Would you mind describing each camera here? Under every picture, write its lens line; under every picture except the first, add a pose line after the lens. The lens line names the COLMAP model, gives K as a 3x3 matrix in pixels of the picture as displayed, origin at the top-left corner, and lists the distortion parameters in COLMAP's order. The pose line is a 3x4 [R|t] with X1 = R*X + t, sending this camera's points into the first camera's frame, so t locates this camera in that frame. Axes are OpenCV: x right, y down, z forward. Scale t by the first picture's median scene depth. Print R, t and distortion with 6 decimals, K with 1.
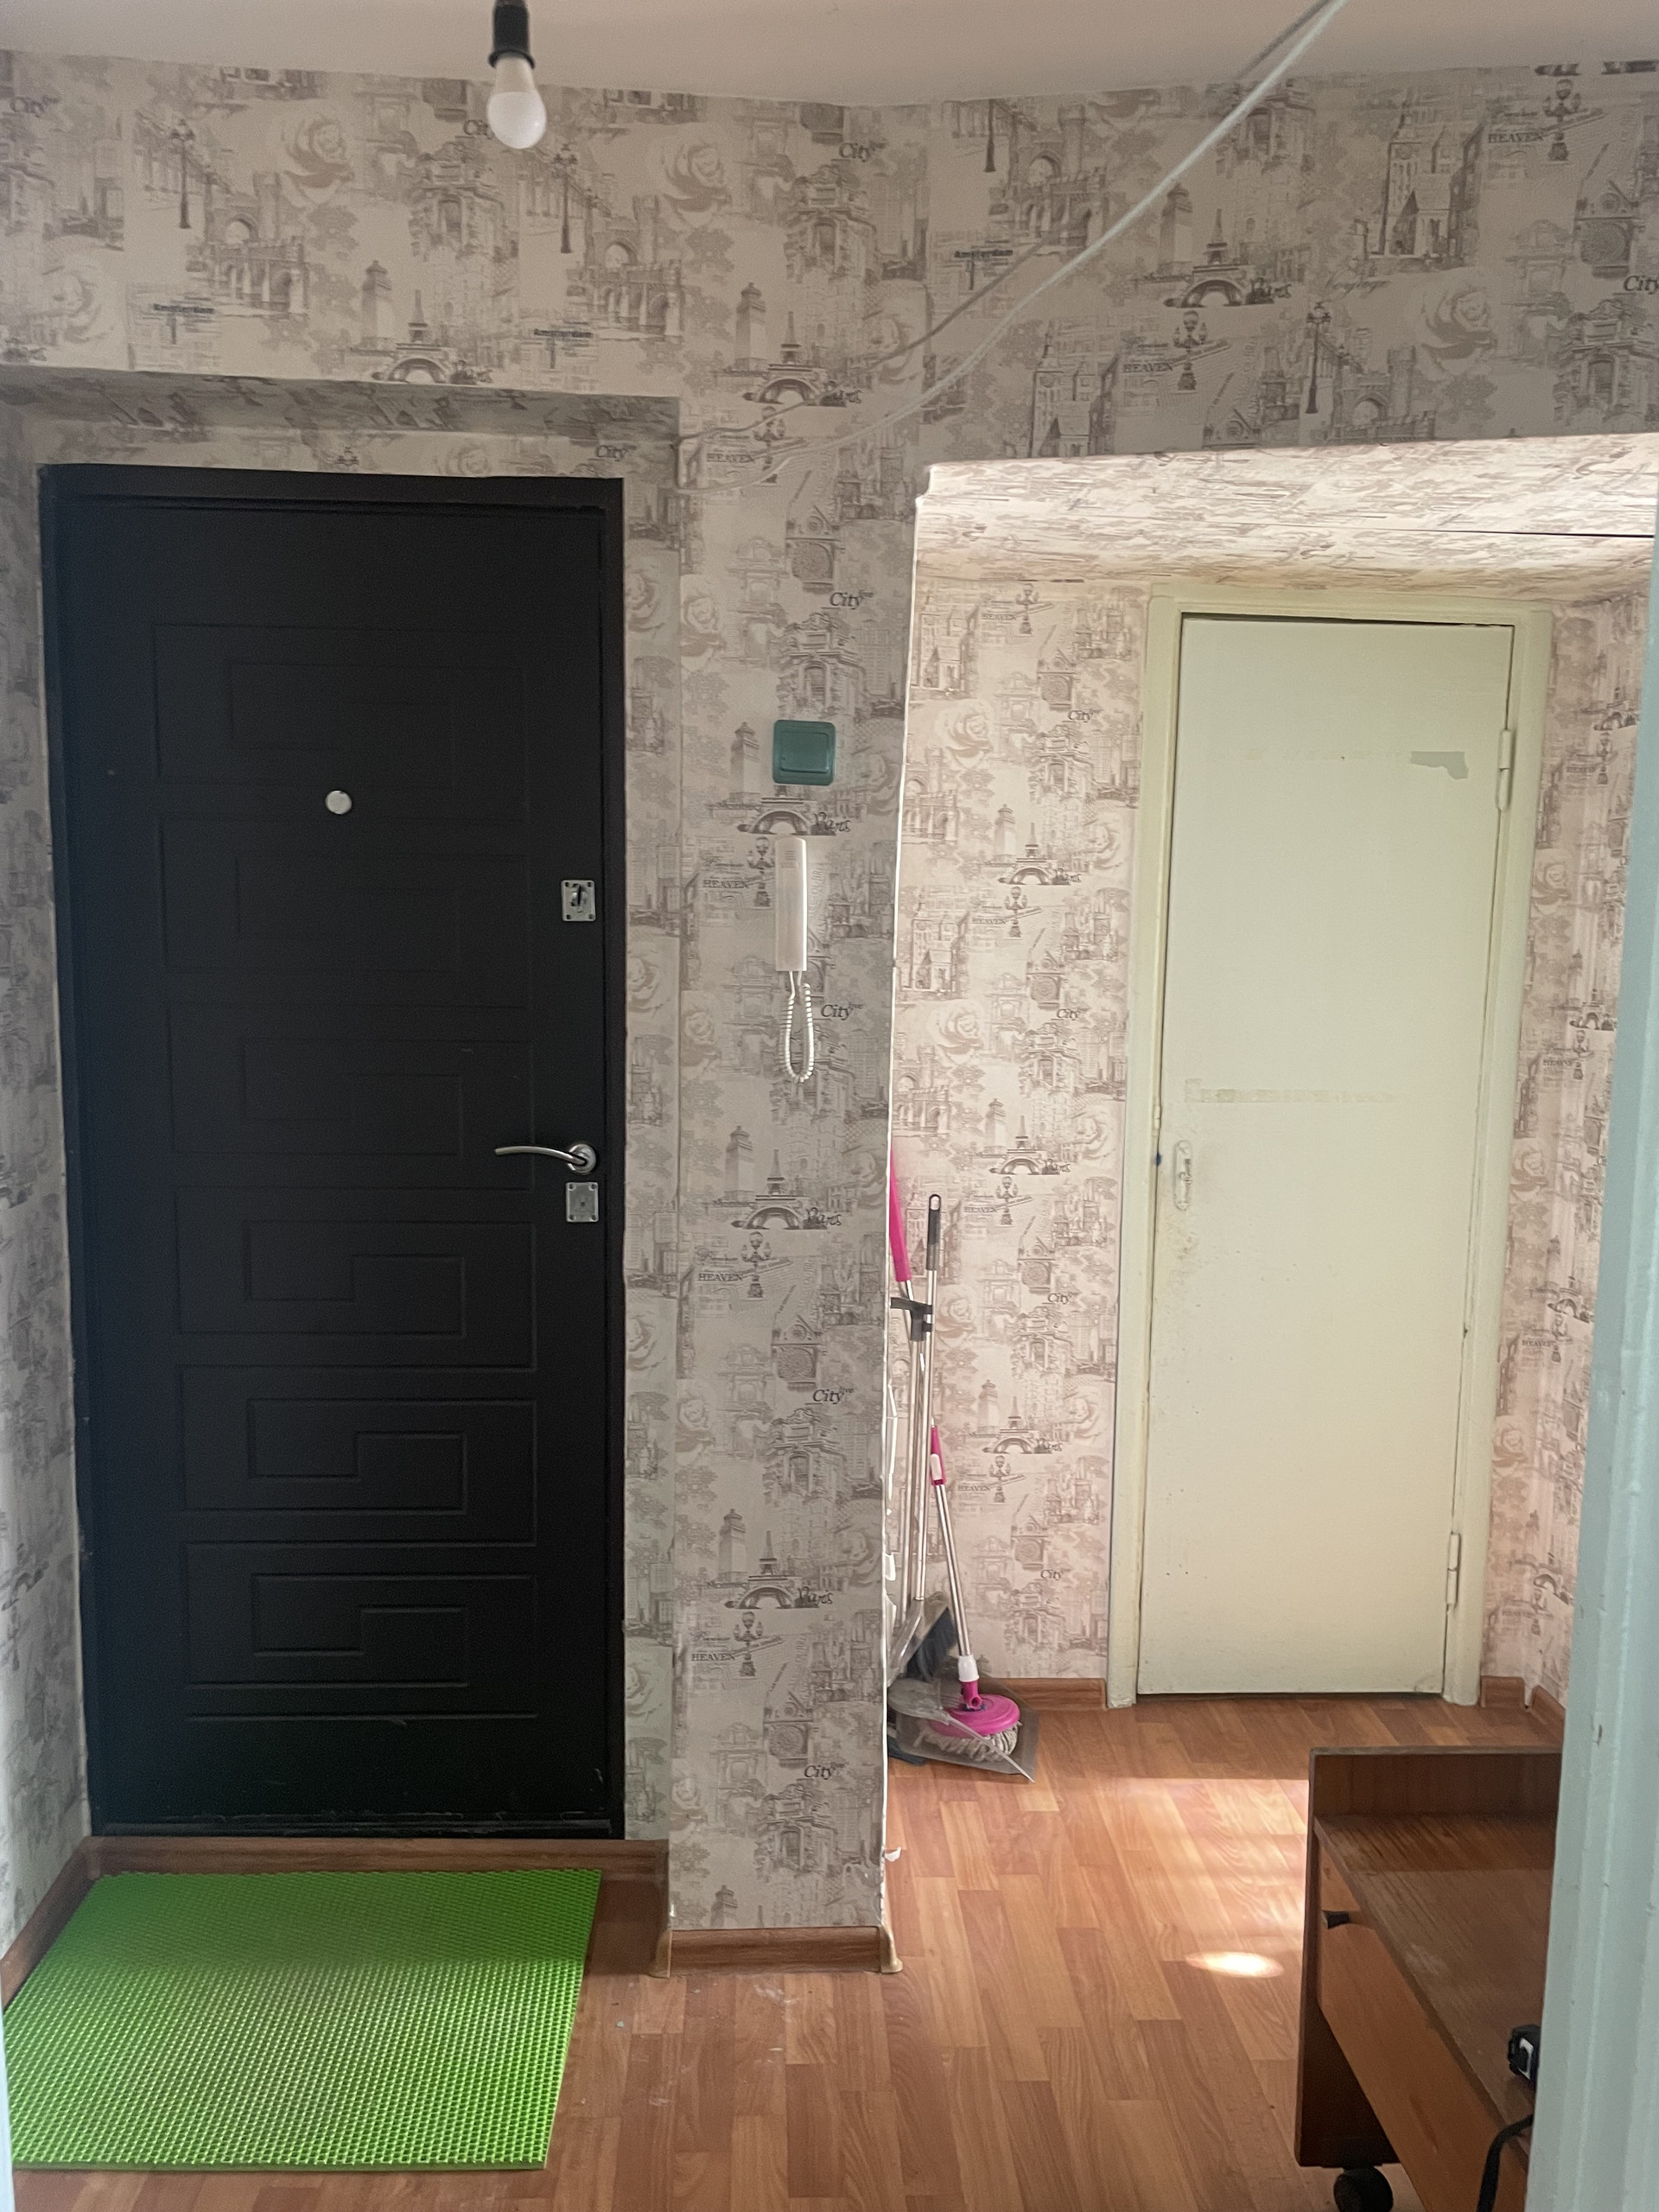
lens RADIAL K [[1695.3, 0, 841.1], [0, 1695.3, 1117.7], [0, 0, 1]] dist [0.087617, -0.114963]
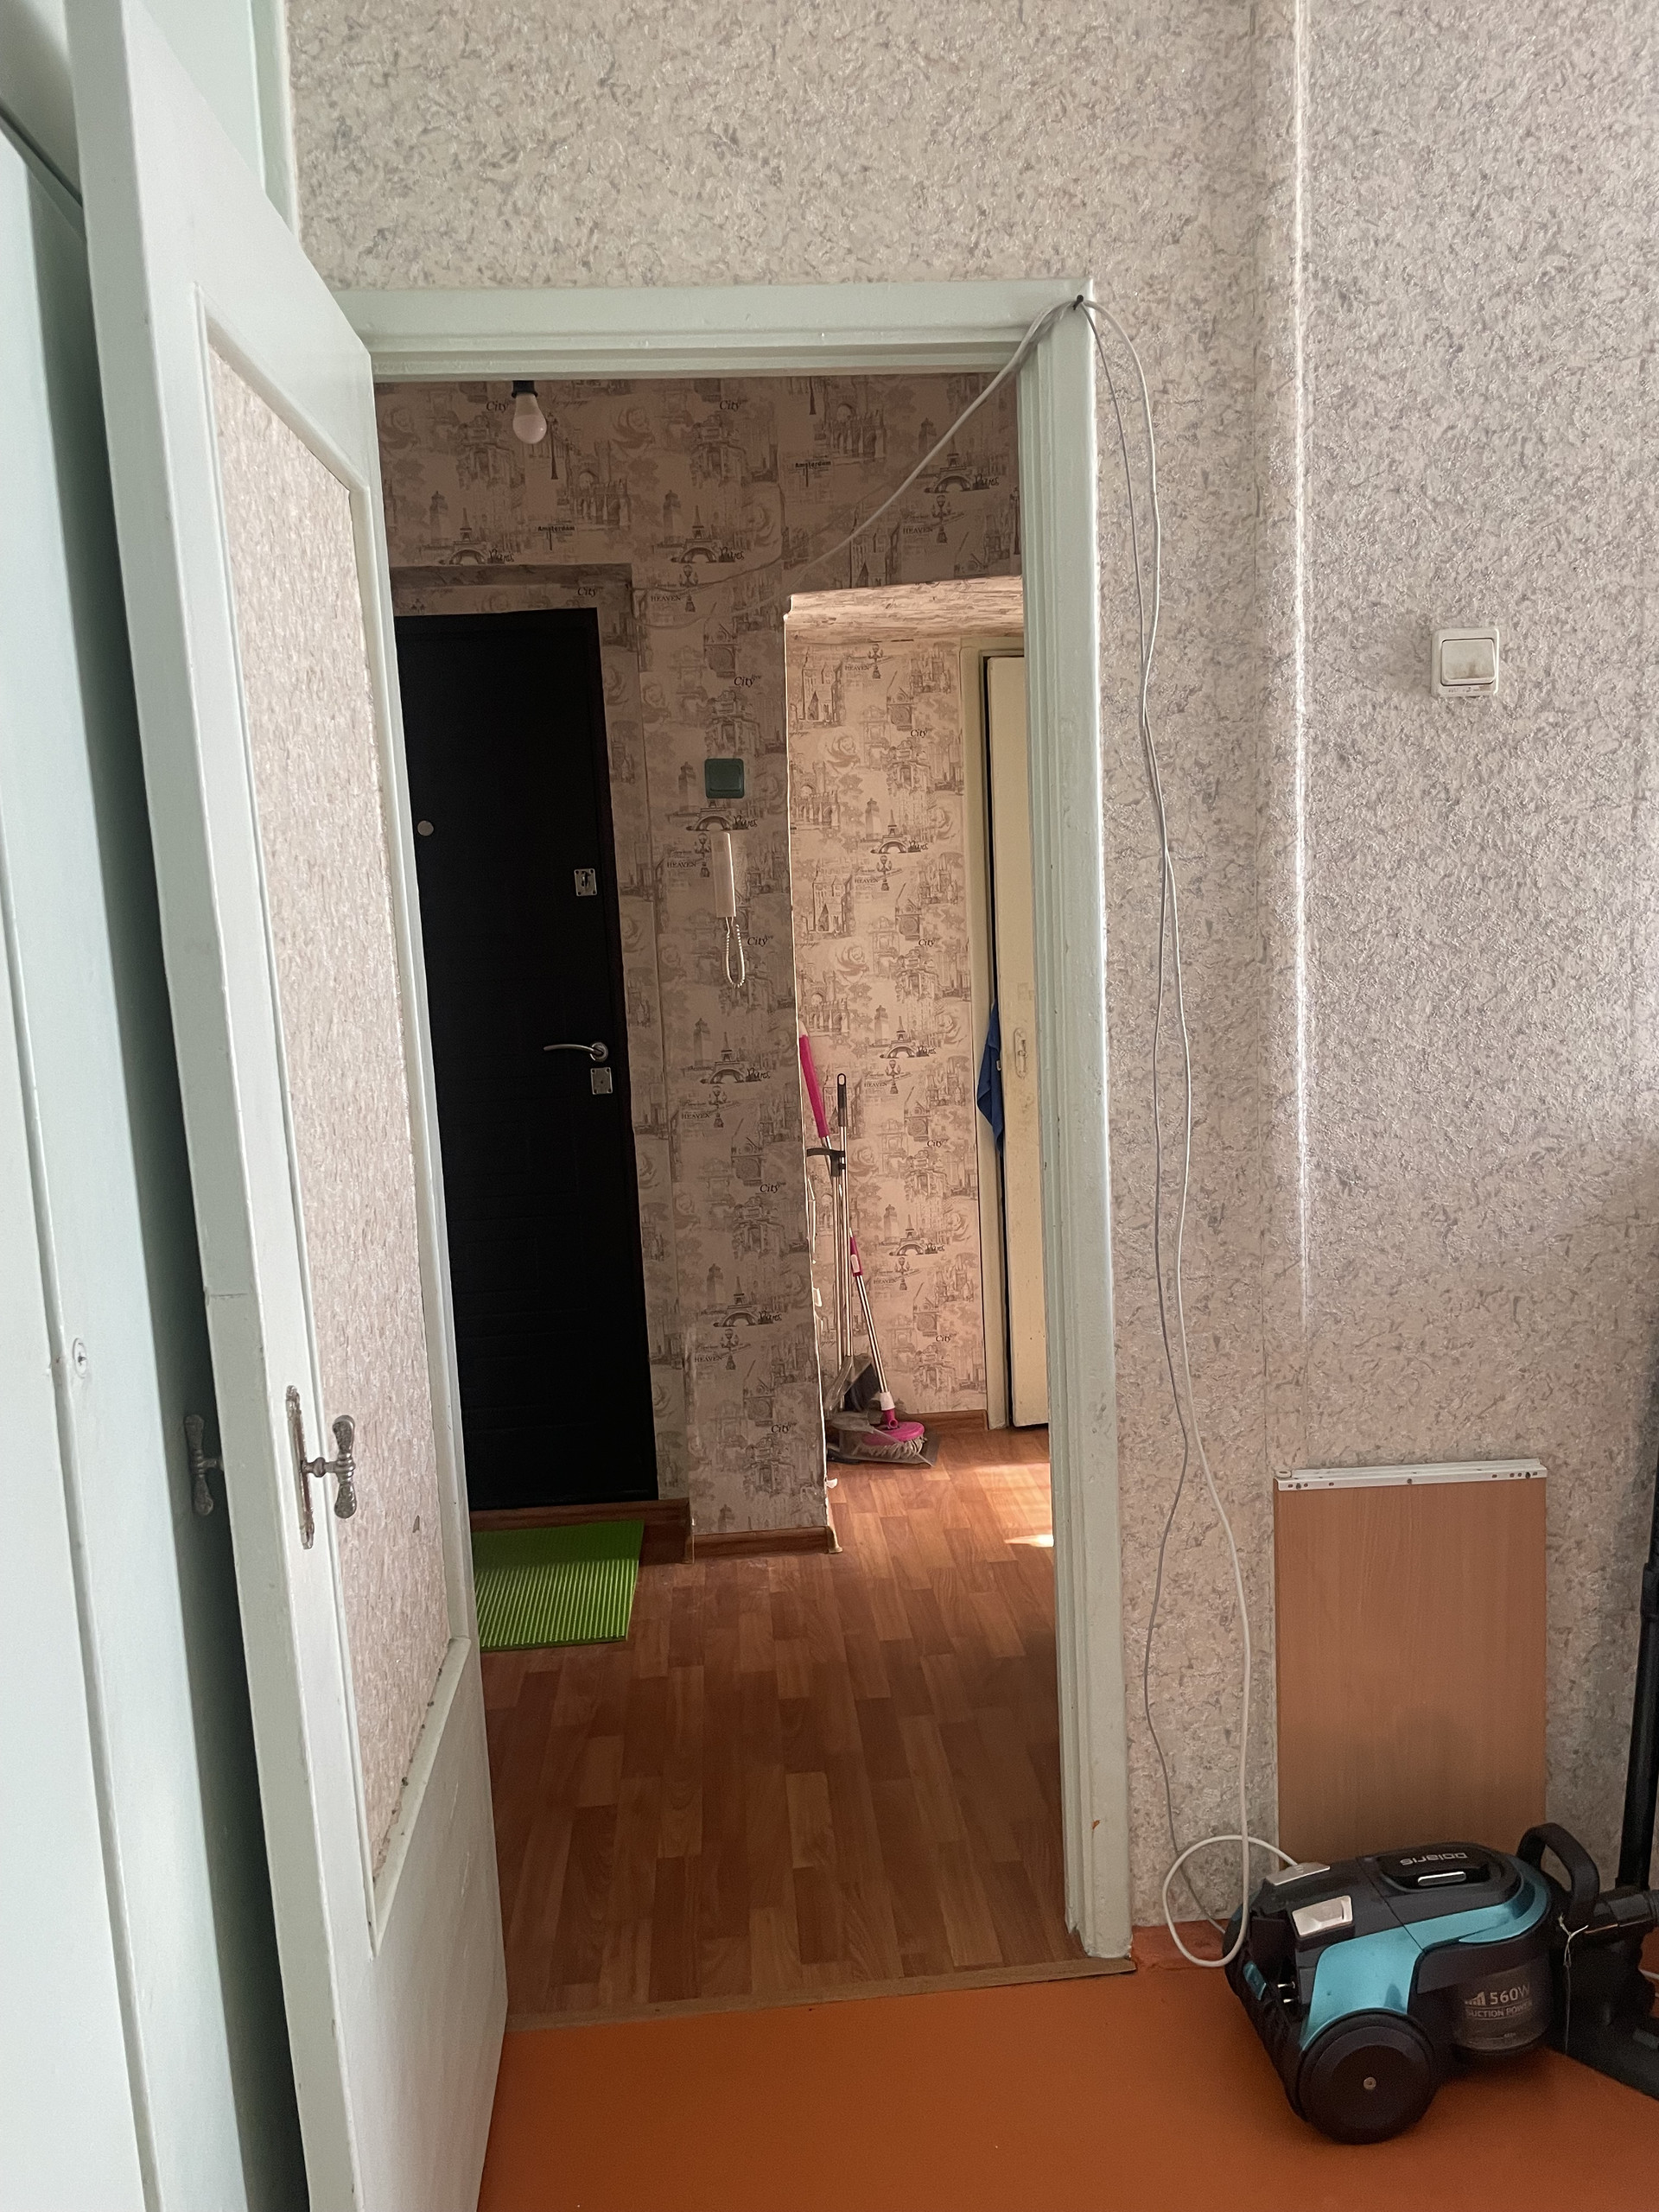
lens RADIAL K [[1695.3, 0, 837.6], [0, 1695.3, 1127.5], [0, 0, 1]] dist [0.087617, -0.114963]
pose [[0.997513, -0.068481, 0.016693, 0.032477], [0.068208, 0.997536, 0.016442, 0.086007], [-0.017778, -0.015262, 0.999725, -0.559550]]
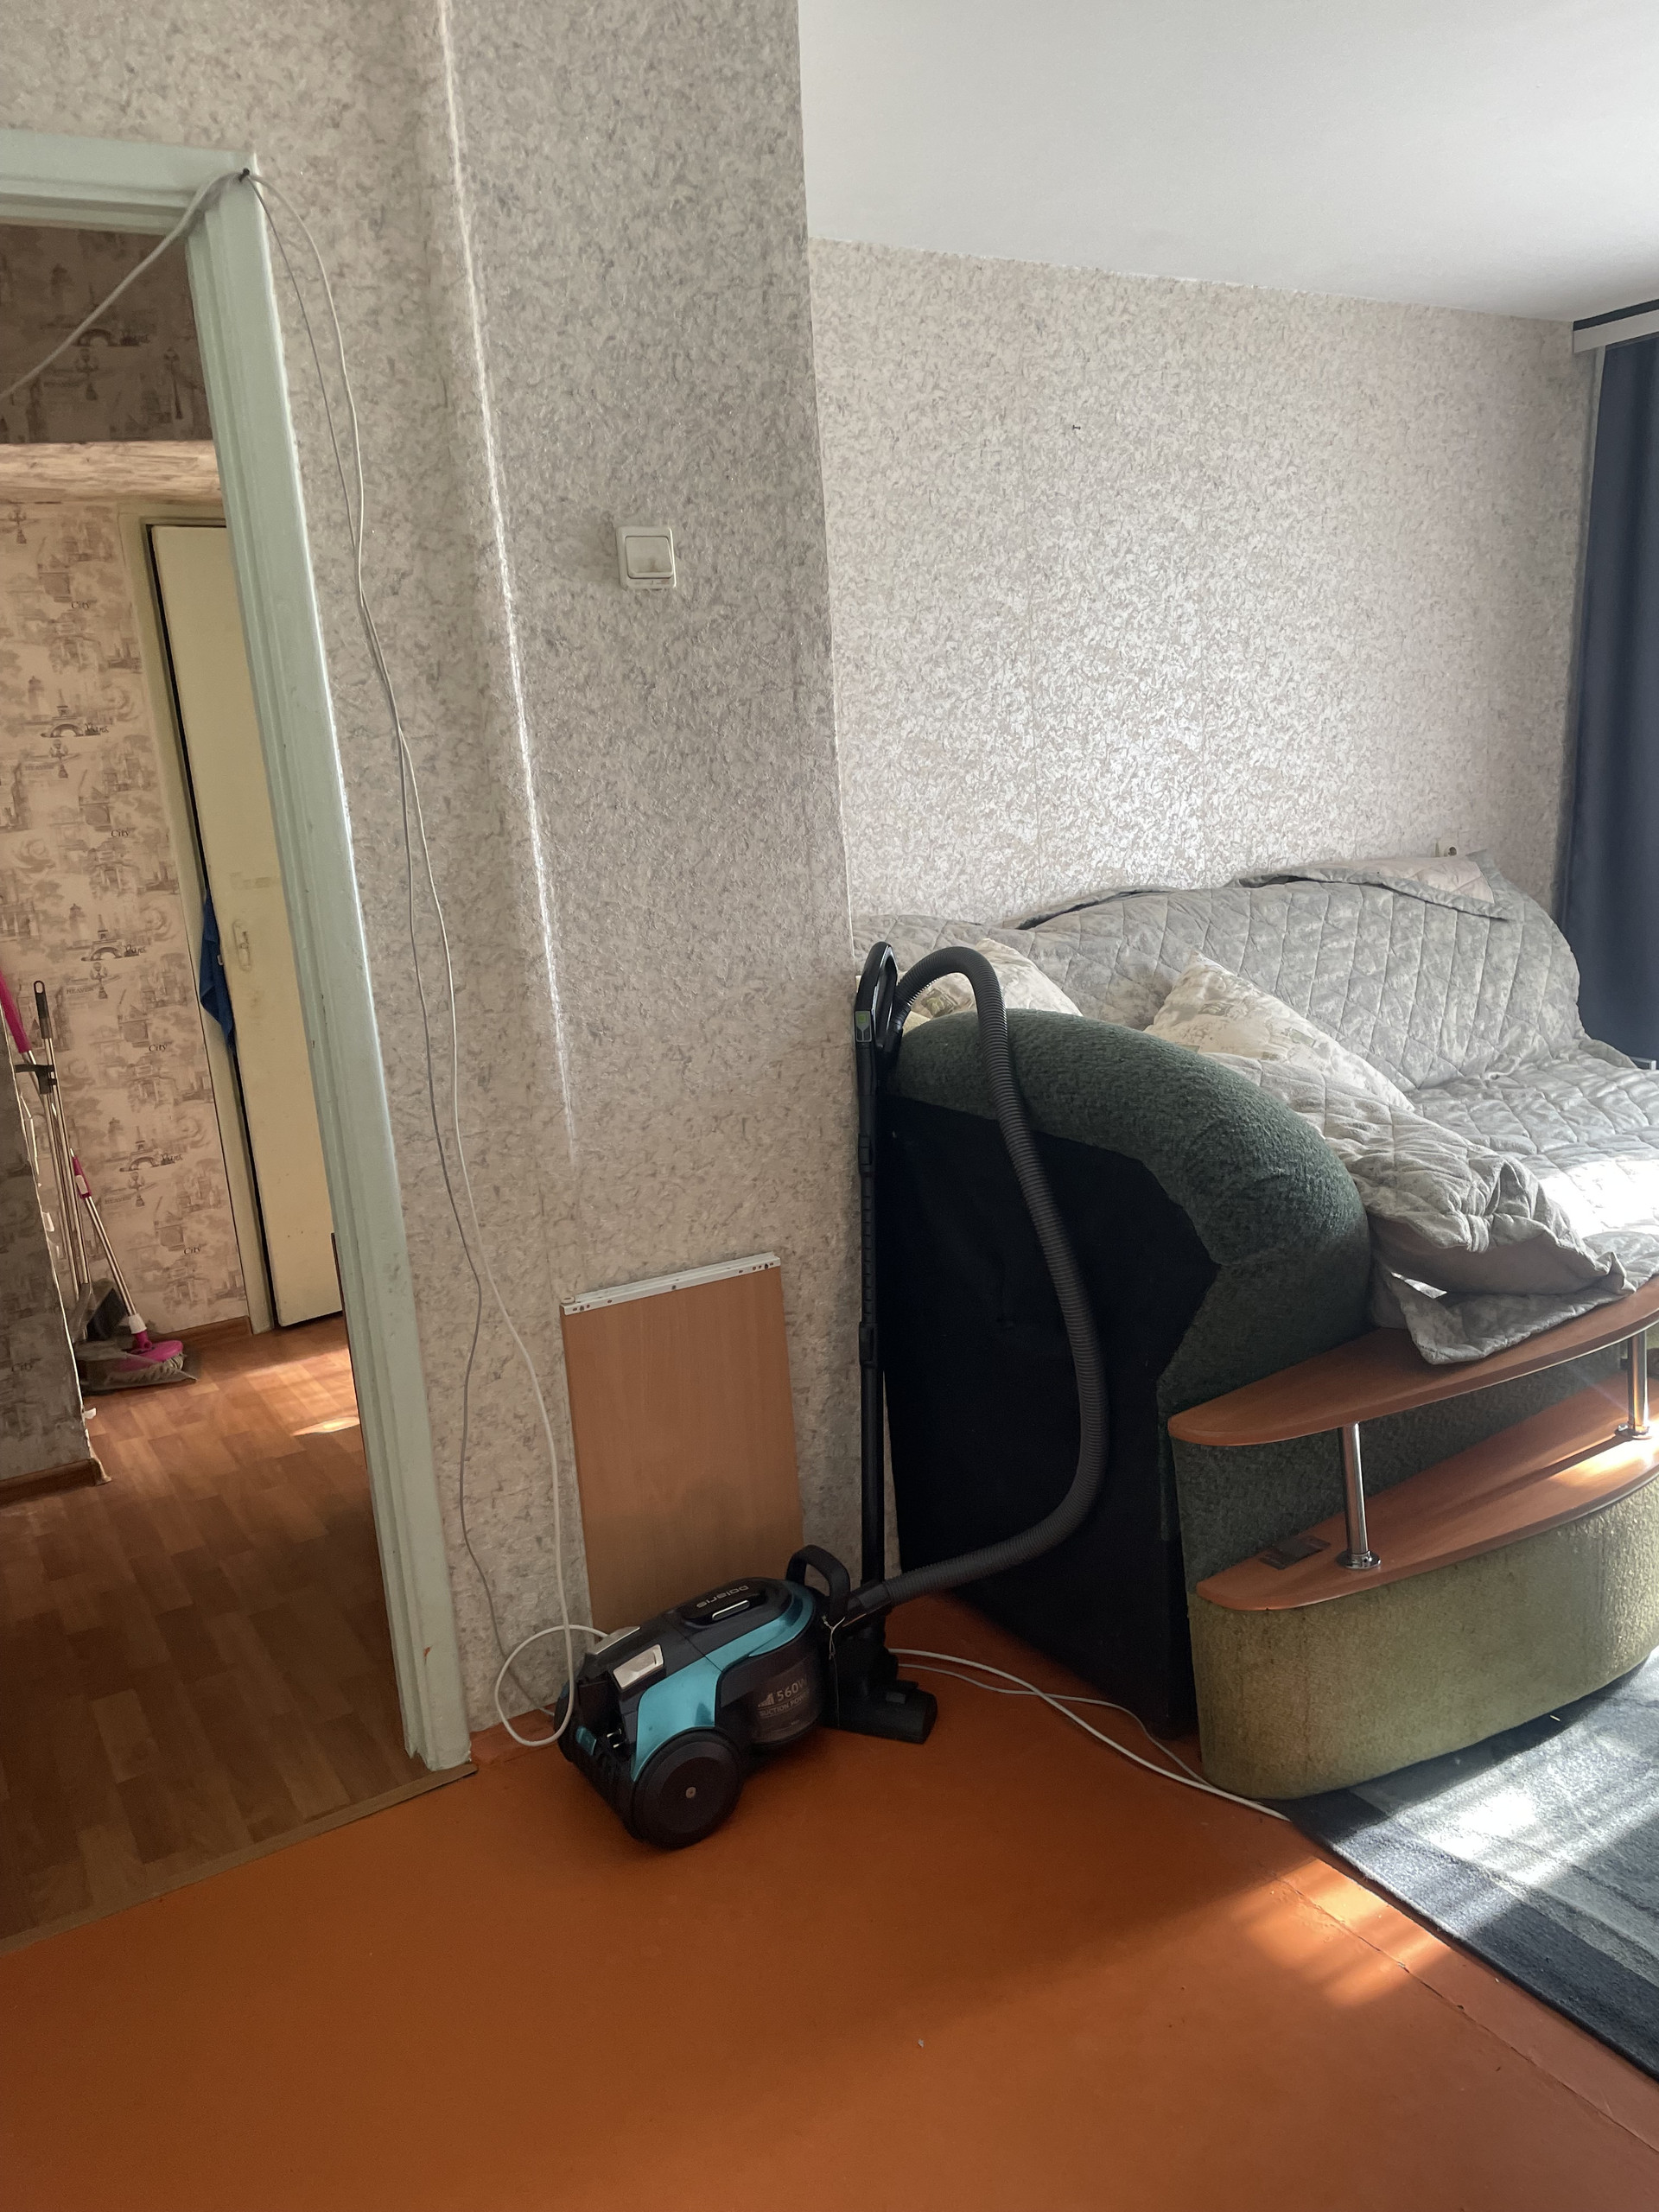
lens RADIAL K [[1695.3, 0, 864.8], [0, 1695.3, 1133.9], [0, 0, 1]] dist [0.087617, -0.114963]
pose [[0.873093, -0.187085, 0.450230, -0.009305], [0.141279, 0.980909, 0.133631, 0.094769], [-0.466635, -0.053064, 0.882857, -0.622312]]
